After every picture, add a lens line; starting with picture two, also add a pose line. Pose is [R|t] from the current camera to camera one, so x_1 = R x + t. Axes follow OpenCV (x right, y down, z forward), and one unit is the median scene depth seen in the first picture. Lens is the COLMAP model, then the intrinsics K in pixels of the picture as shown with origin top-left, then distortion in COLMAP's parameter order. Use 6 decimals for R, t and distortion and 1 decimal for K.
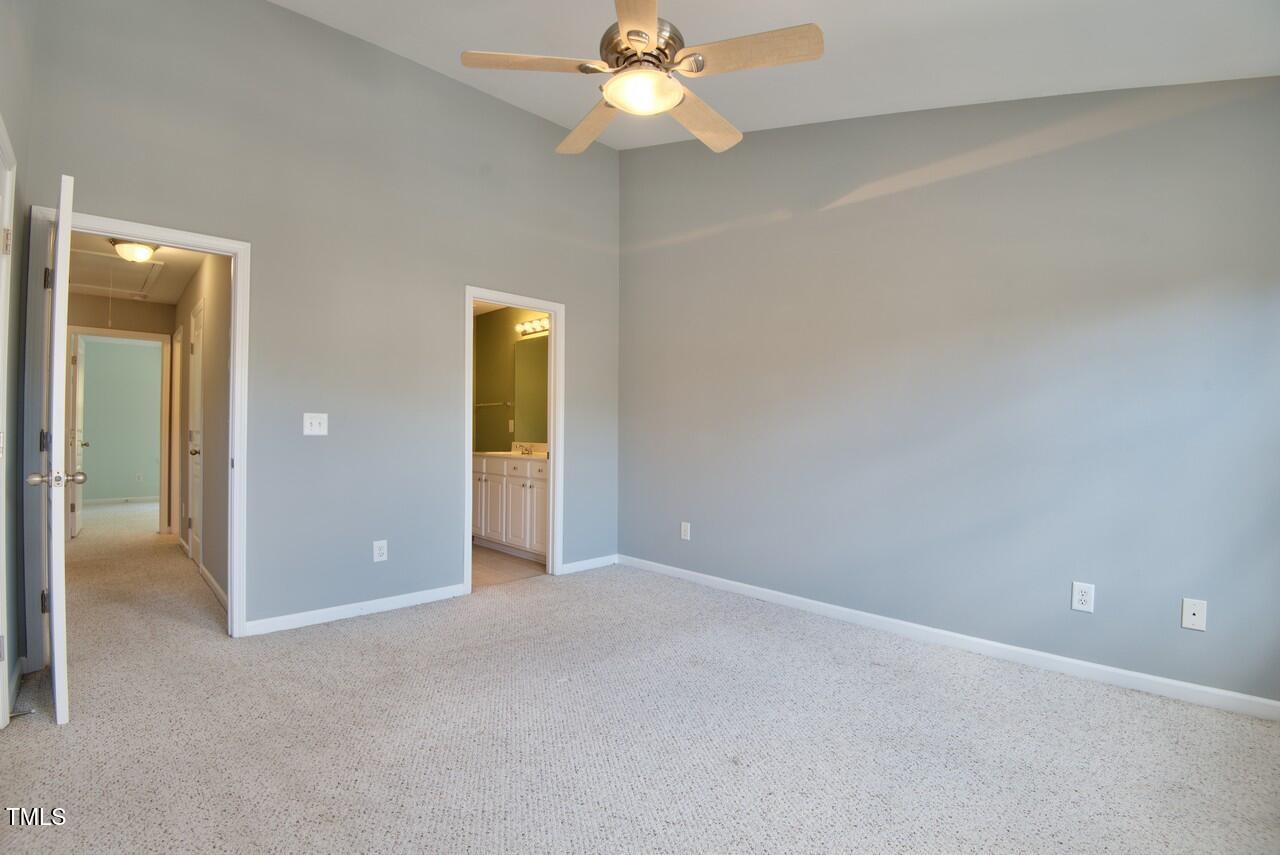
lens RADIAL K [[590.0, 0, 637.7], [0, 590.0, 432.1], [0, 0, 1]] dist [-0.038086, -0.003388]
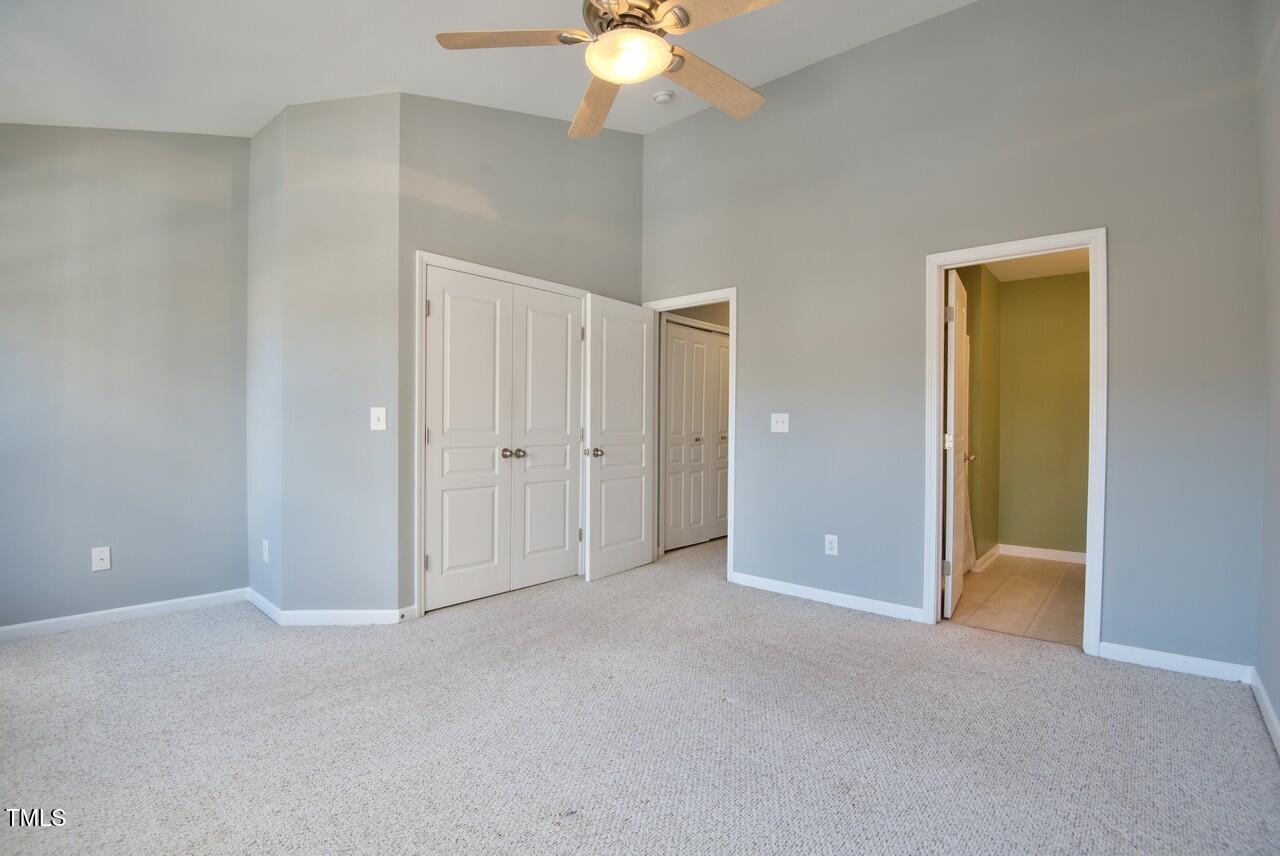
lens RADIAL K [[590.0, 0, 640.2], [0, 590.0, 422.4], [0, 0, 1]] dist [-0.038086, -0.003388]
pose [[0.100779, -0.009521, -0.994863, 0.560004], [-0.016516, 0.999800, -0.011241, 0.003682], [0.994772, 0.017564, 0.100601, 0.556036]]
